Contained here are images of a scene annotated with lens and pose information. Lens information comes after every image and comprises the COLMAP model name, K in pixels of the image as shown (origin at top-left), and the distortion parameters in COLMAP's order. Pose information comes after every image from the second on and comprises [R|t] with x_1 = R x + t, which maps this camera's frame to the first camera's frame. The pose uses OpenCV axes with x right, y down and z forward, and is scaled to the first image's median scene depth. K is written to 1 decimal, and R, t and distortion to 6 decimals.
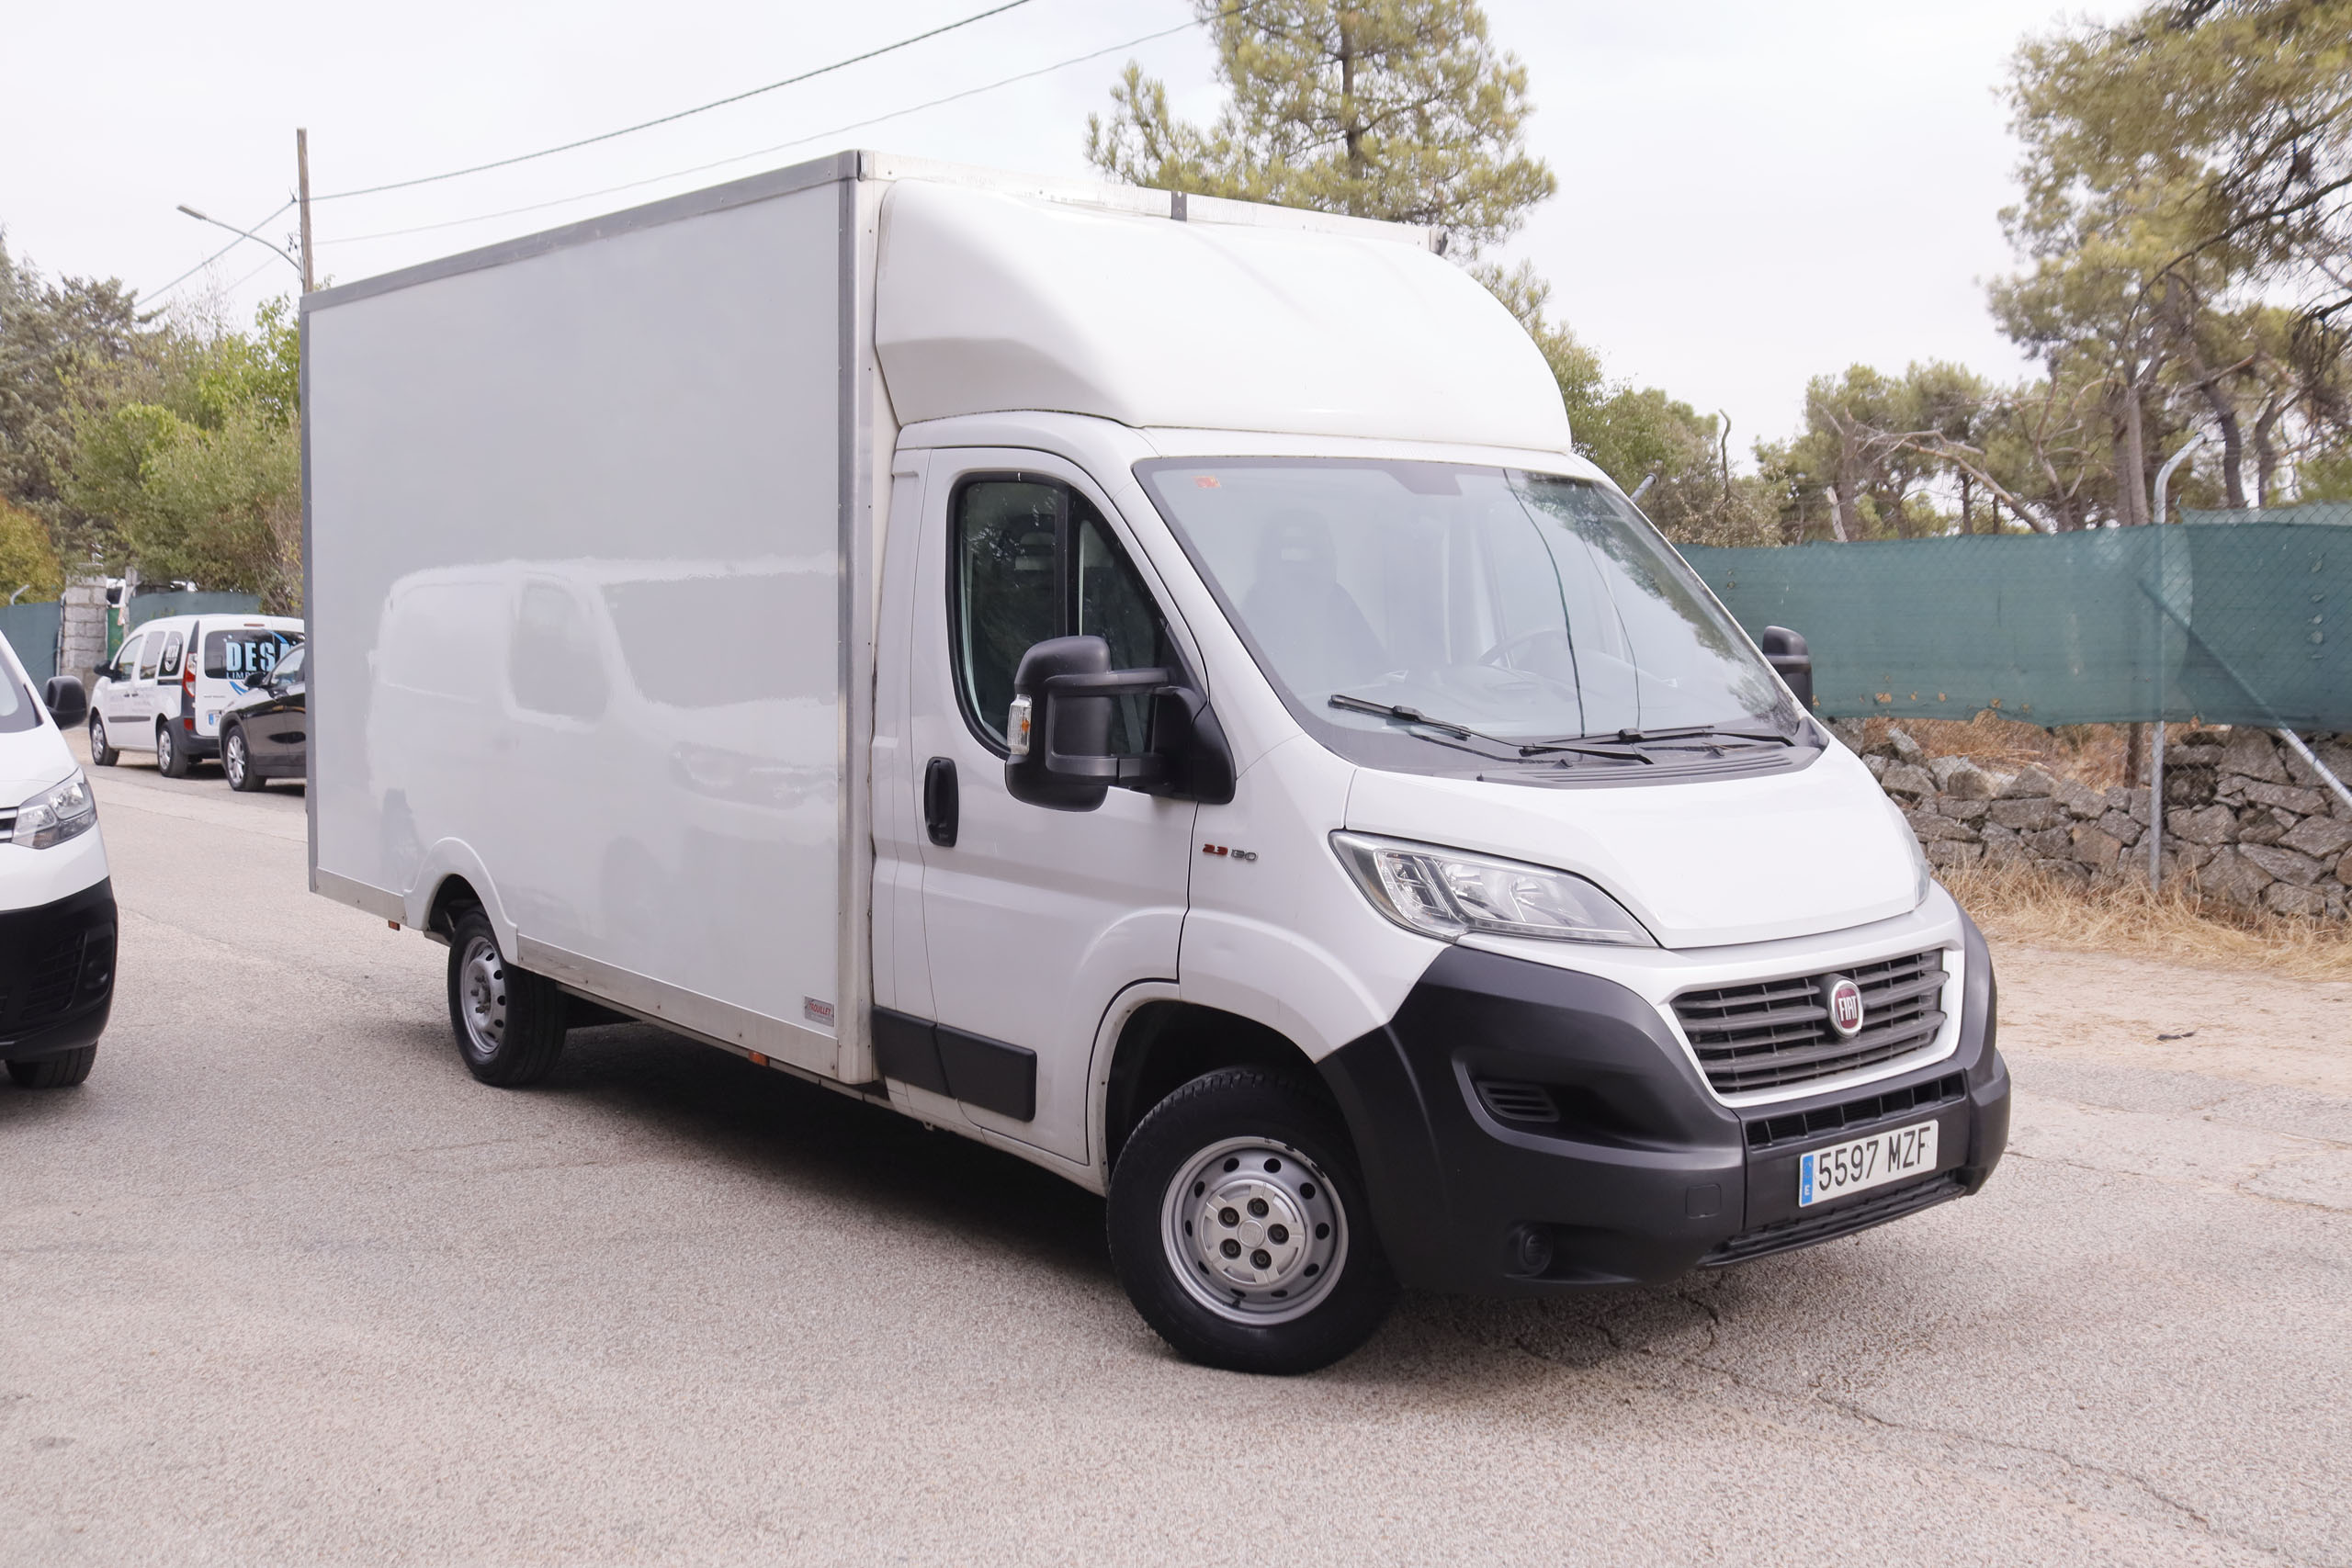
lens RADIAL K [[2302.8, 0, 1208.9], [0, 2302.8, 790.5], [0, 0, 1]] dist [-0.195841, 0.237973]
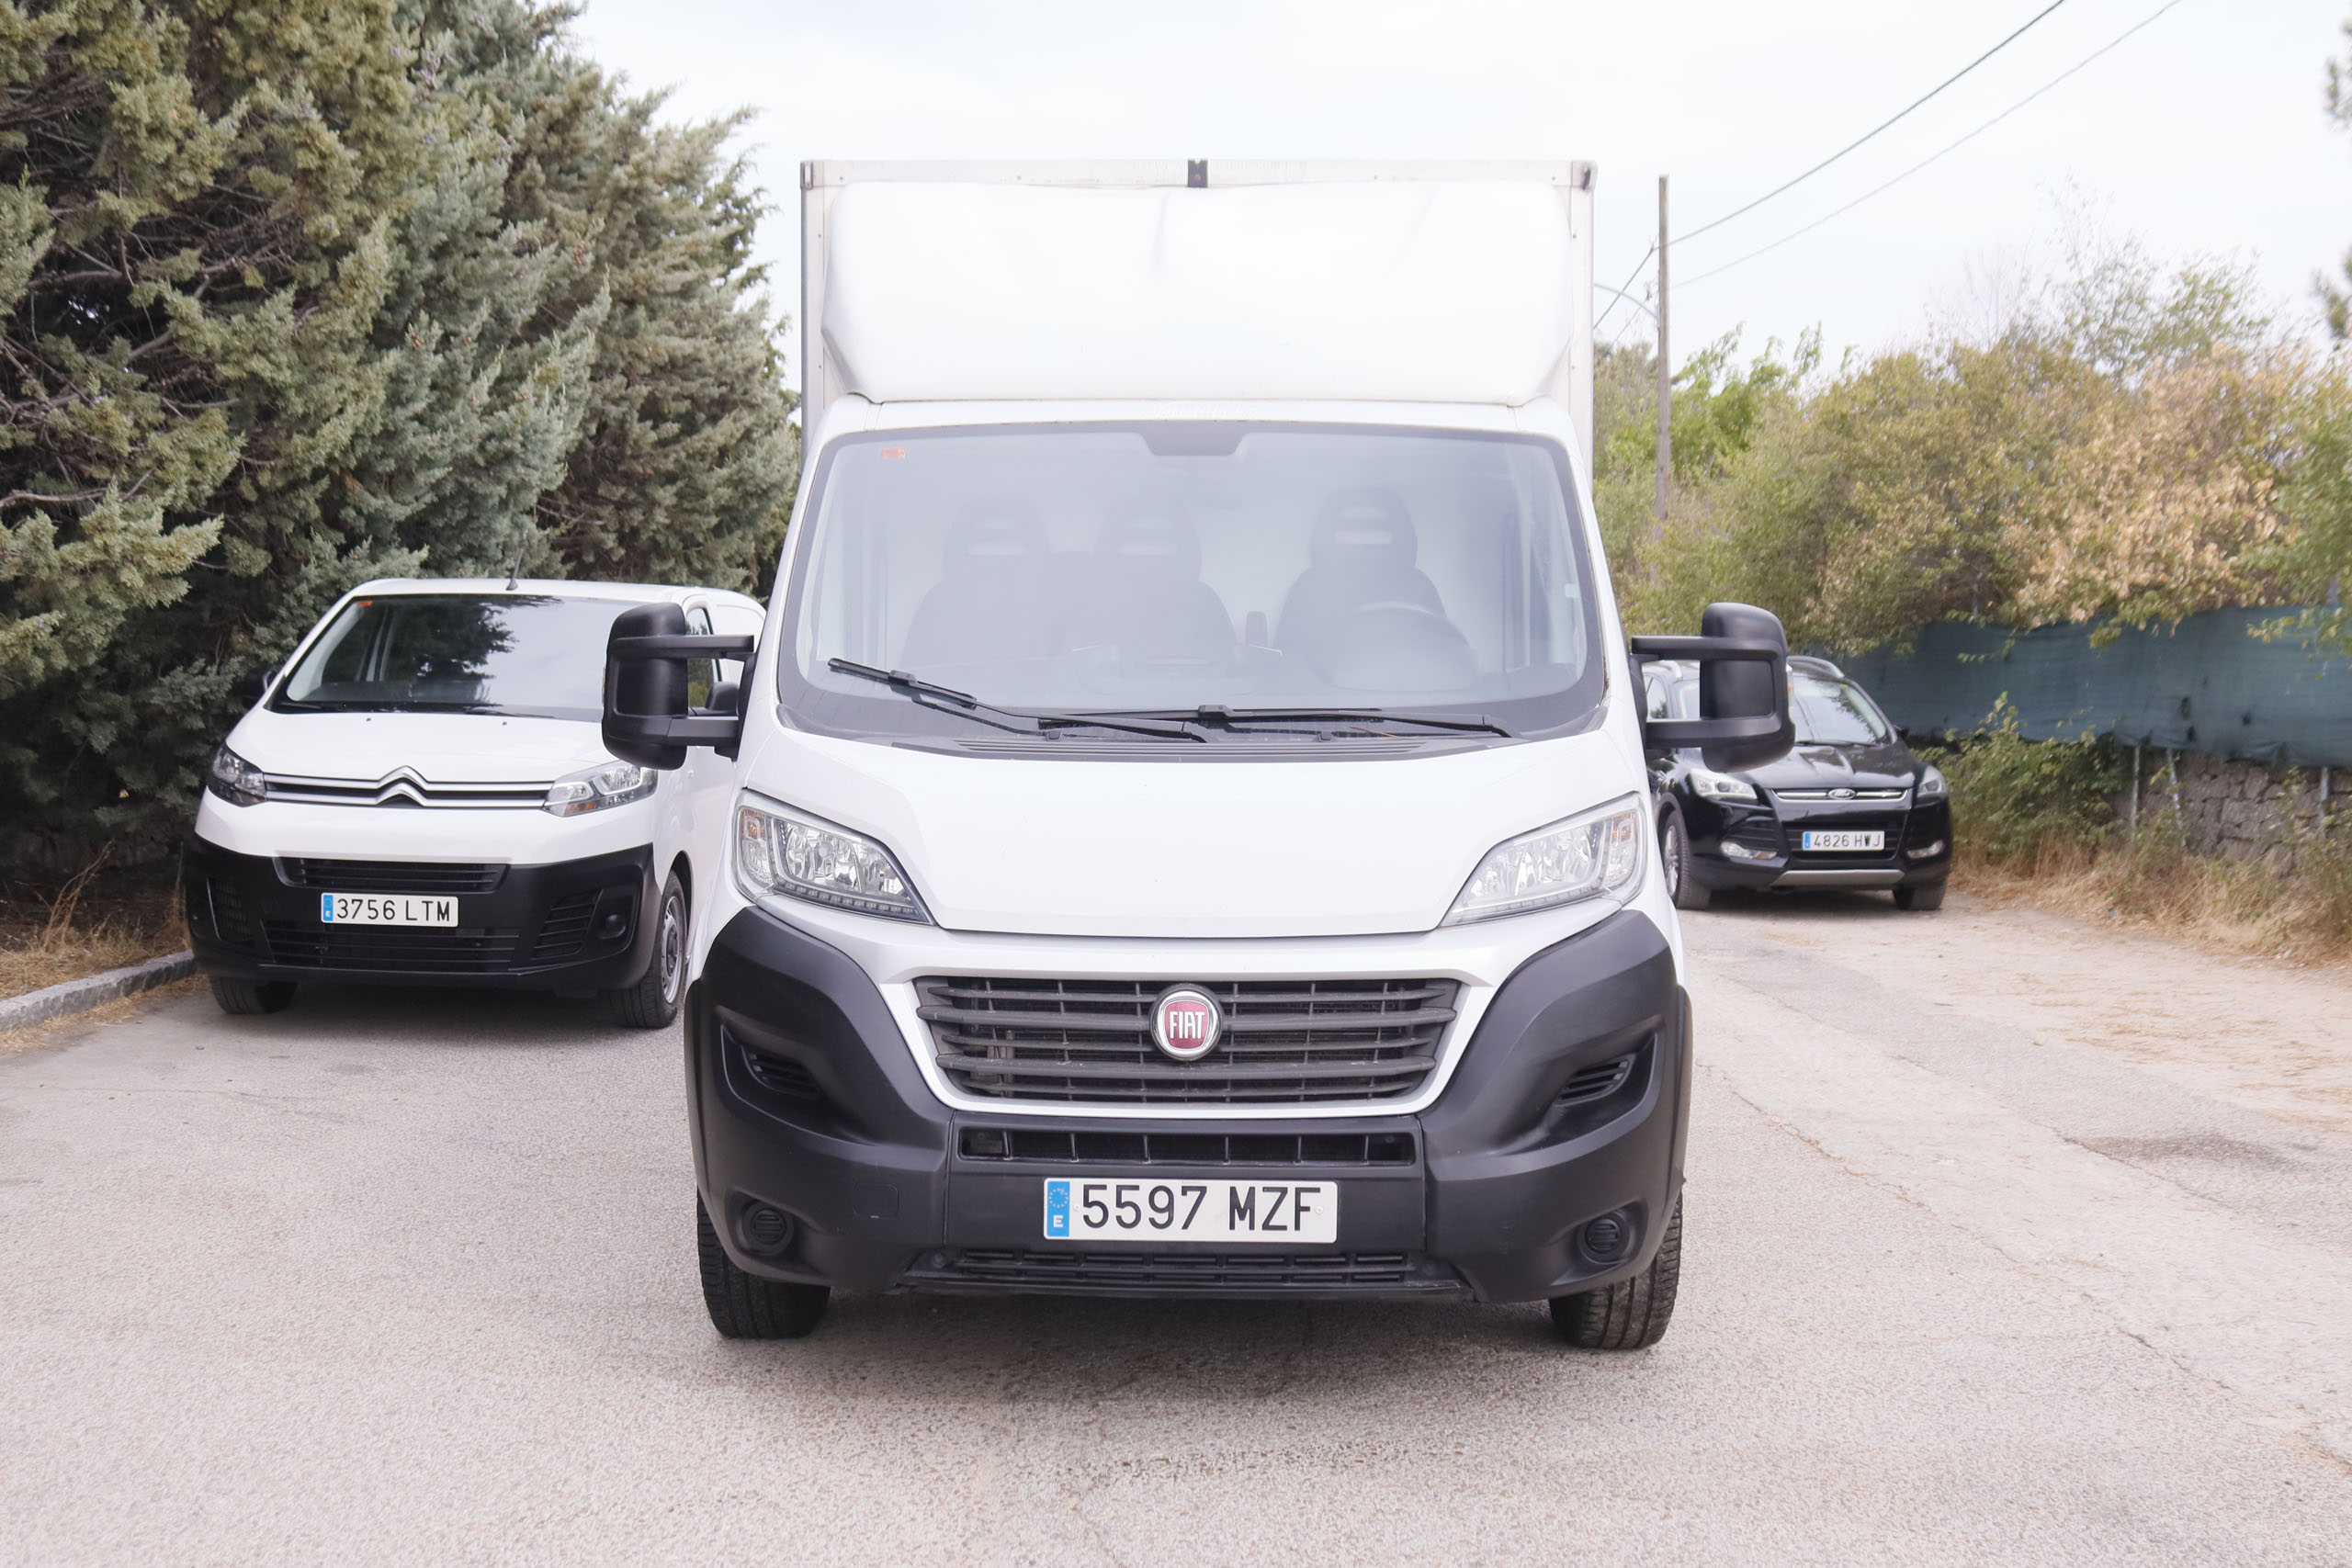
lens RADIAL K [[2531.1, 0, 1176.0], [0, 2531.1, 784.0], [0, 0, 1]] dist [-0.119789, 0.002715]
pose [[0.768201, 0.030037, -0.639503, 0.876678], [-0.055044, 0.998299, -0.019233, 0.025082], [0.637838, 0.049975, 0.768548, 0.270536]]
